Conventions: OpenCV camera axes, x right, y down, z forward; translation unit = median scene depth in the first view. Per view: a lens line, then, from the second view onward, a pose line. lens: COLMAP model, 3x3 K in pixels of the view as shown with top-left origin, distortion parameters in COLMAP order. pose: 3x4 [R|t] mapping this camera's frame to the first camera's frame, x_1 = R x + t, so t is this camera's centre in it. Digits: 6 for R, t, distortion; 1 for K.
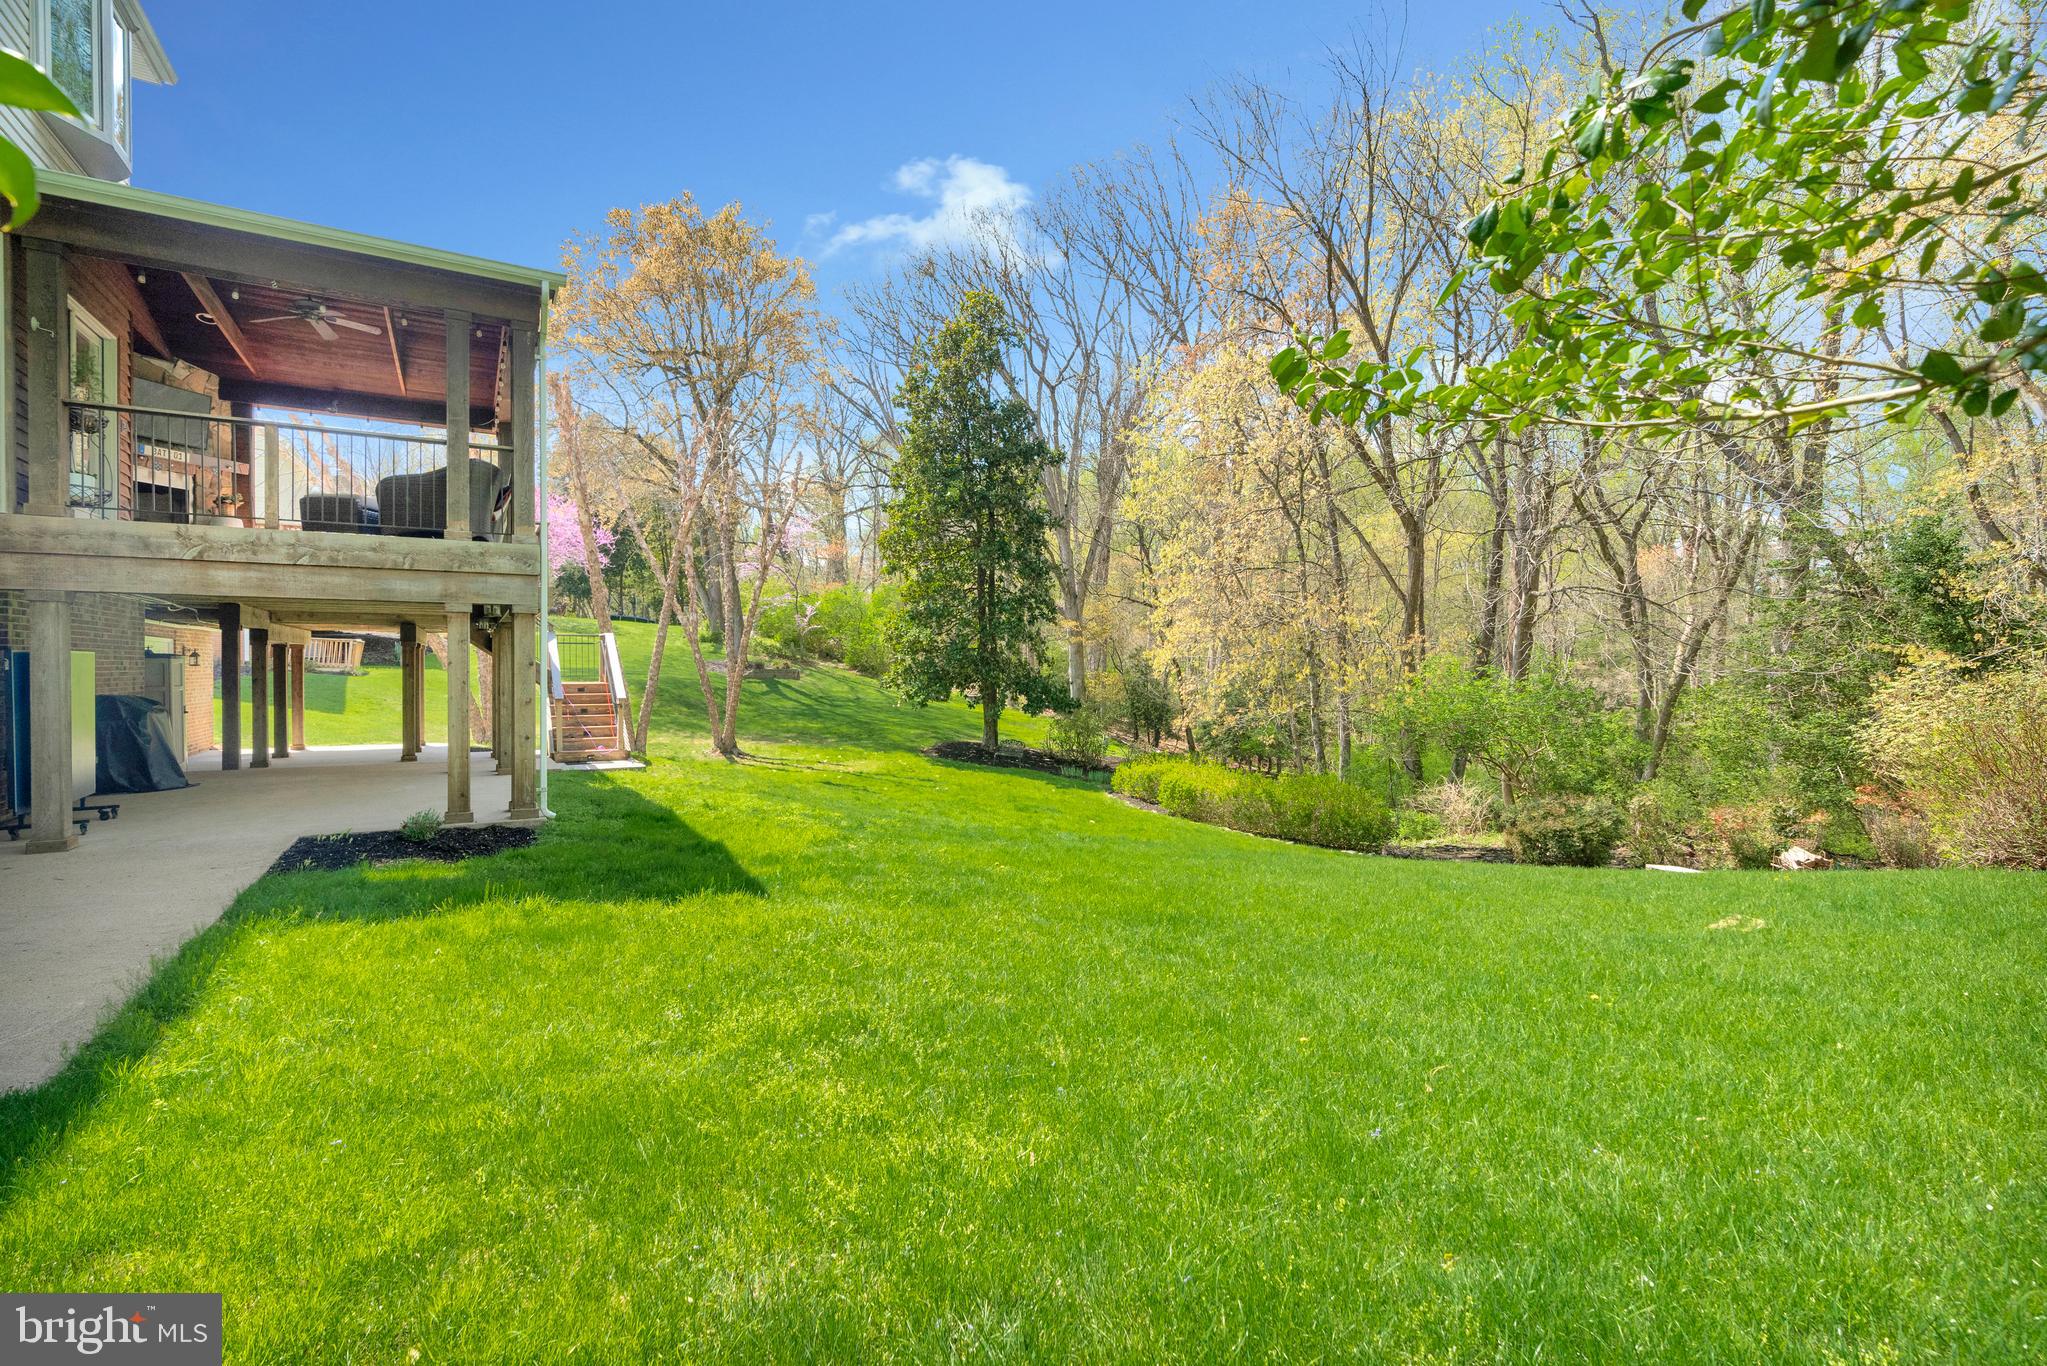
lens RADIAL K [[937.4, 0, 1034.9], [0, 937.4, 682.0], [0, 0, 1]] dist [-0.004586, -0.000150]
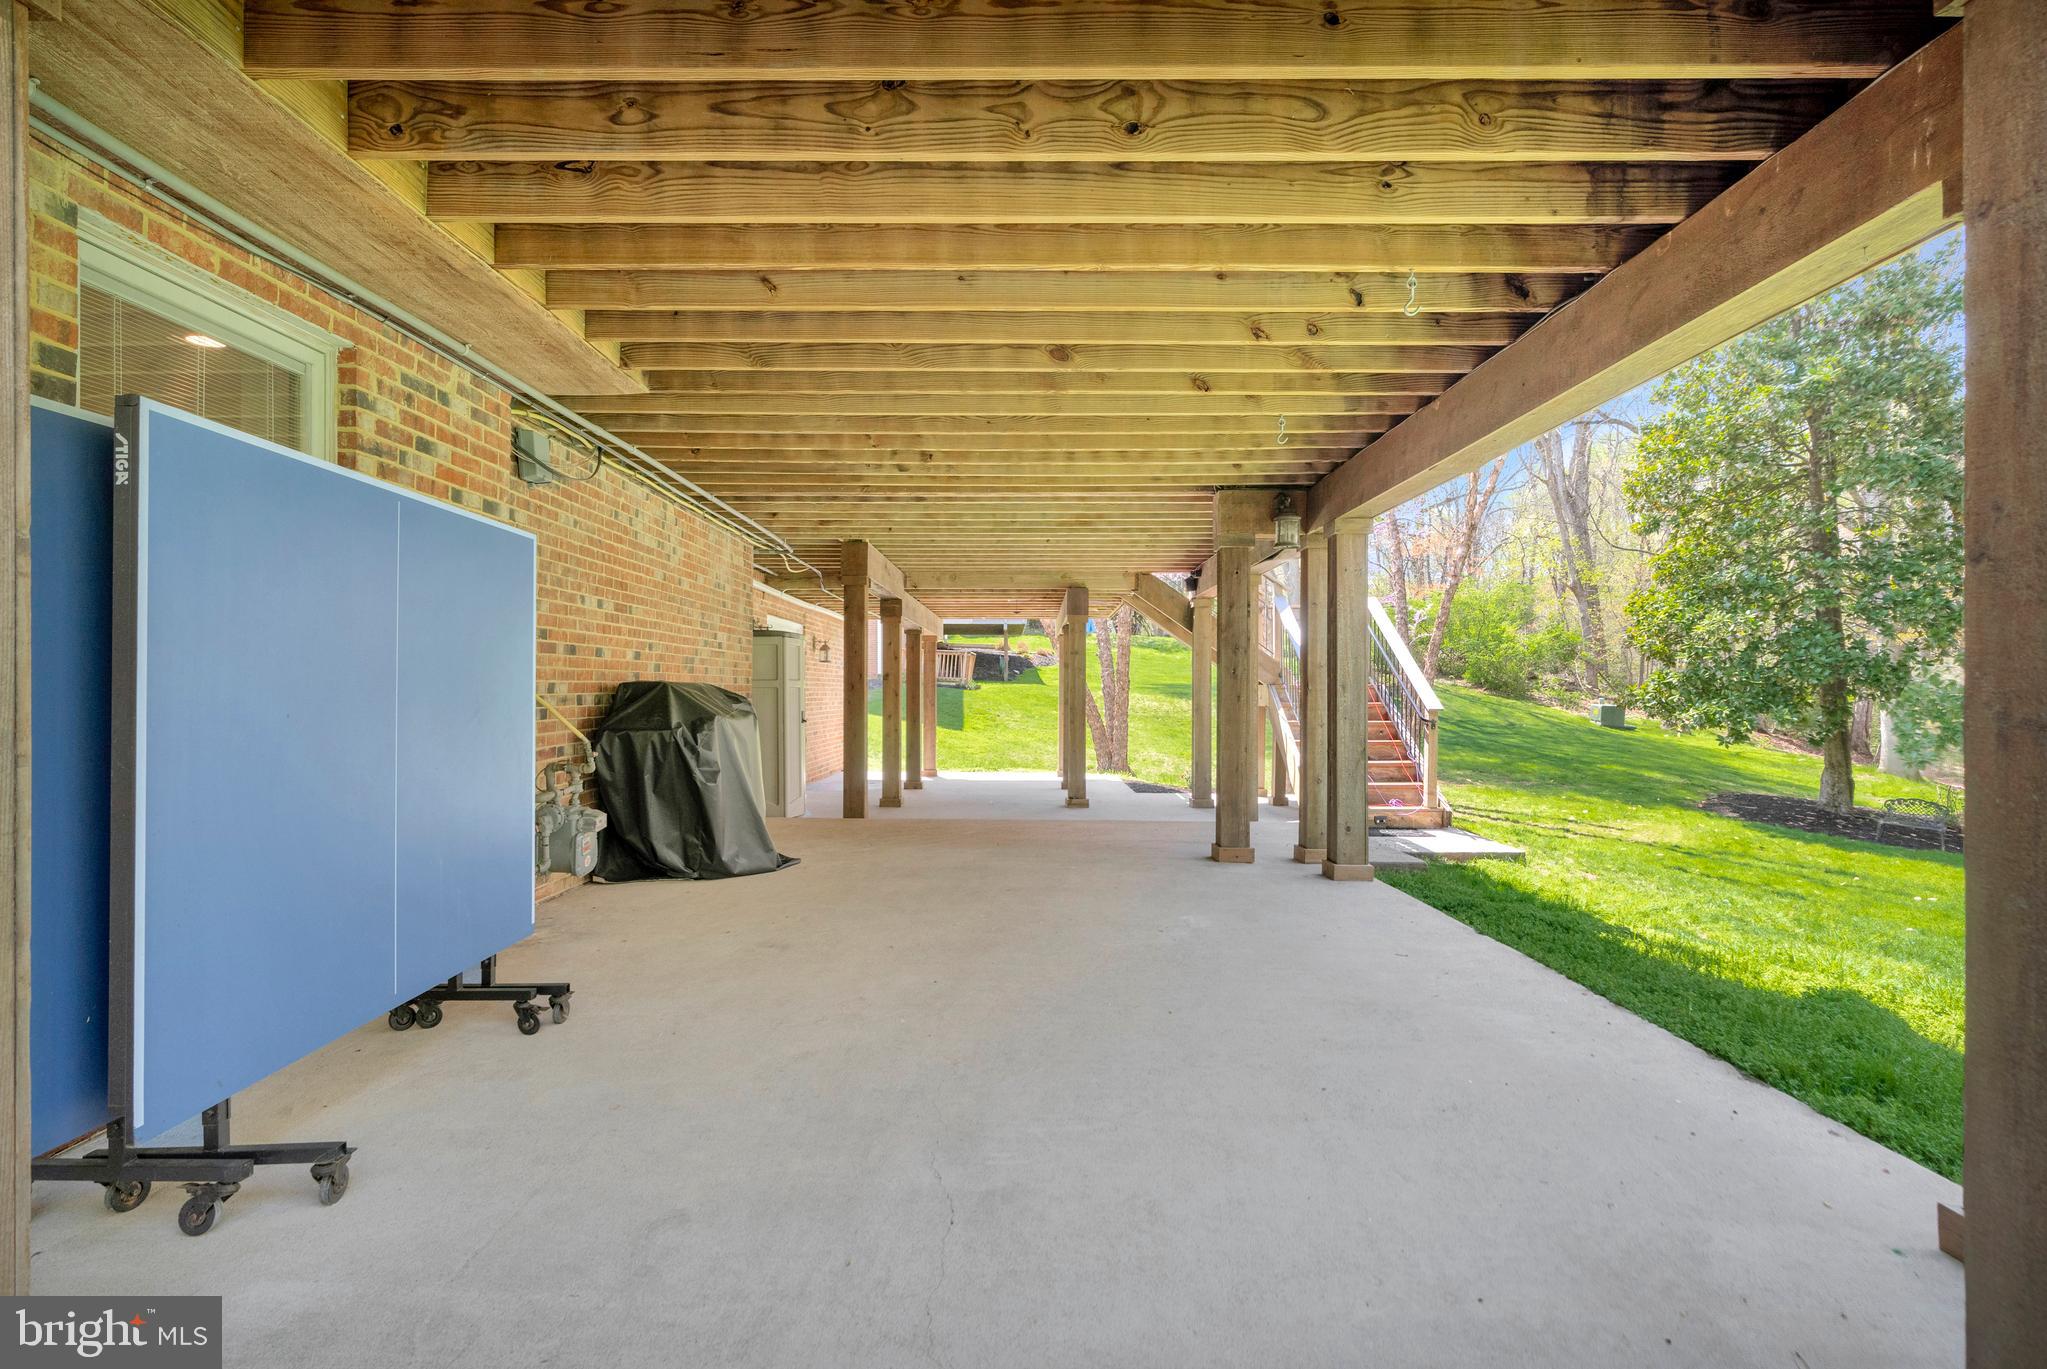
lens RADIAL K [[937.4, 0, 1022.8], [0, 937.4, 685.8], [0, 0, 1]] dist [-0.004586, -0.000150]
pose [[0.853127, -0.004737, -0.521682, -0.363678], [-0.007576, 0.999741, -0.021467, 0.016797], [0.521648, 0.022266, 0.852870, 0.432774]]
